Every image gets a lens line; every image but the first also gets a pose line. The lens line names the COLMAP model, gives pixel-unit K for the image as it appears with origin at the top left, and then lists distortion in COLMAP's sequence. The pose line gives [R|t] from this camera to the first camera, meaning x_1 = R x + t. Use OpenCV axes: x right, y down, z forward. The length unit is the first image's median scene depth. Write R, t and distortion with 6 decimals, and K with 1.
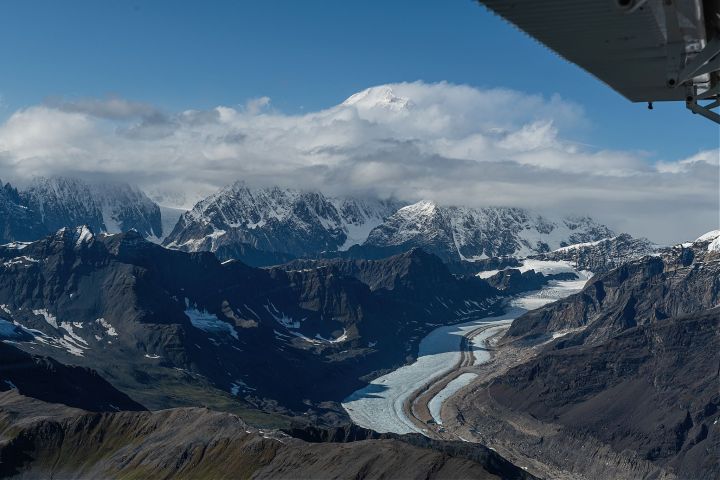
lens RADIAL K [[1139.0, 0, 360.0], [0, 1139.0, 240.0], [0, 0, 1]] dist [-0.004567, -0.034837]
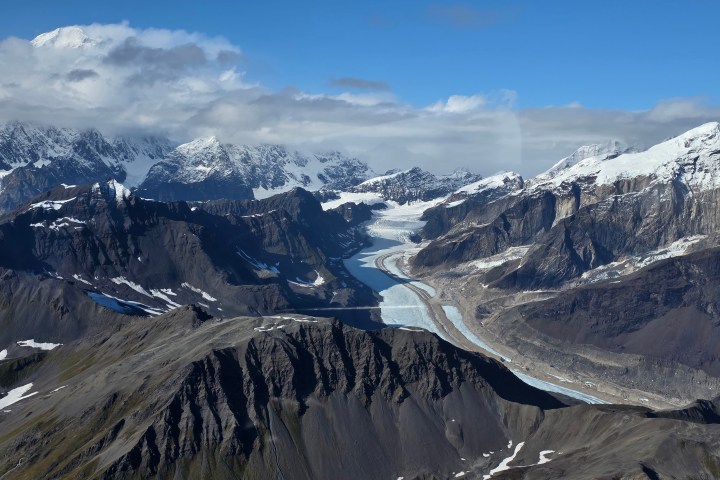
lens RADIAL K [[959.8, 0, 337.8], [0, 959.8, 239.4], [0, 0, 1]] dist [0.120233, -0.090528]
pose [[0.930801, -0.049613, 0.362143, -0.198754], [0.021340, 0.996432, 0.081660, -0.013772], [-0.364903, -0.068281, 0.928539, 0.117660]]
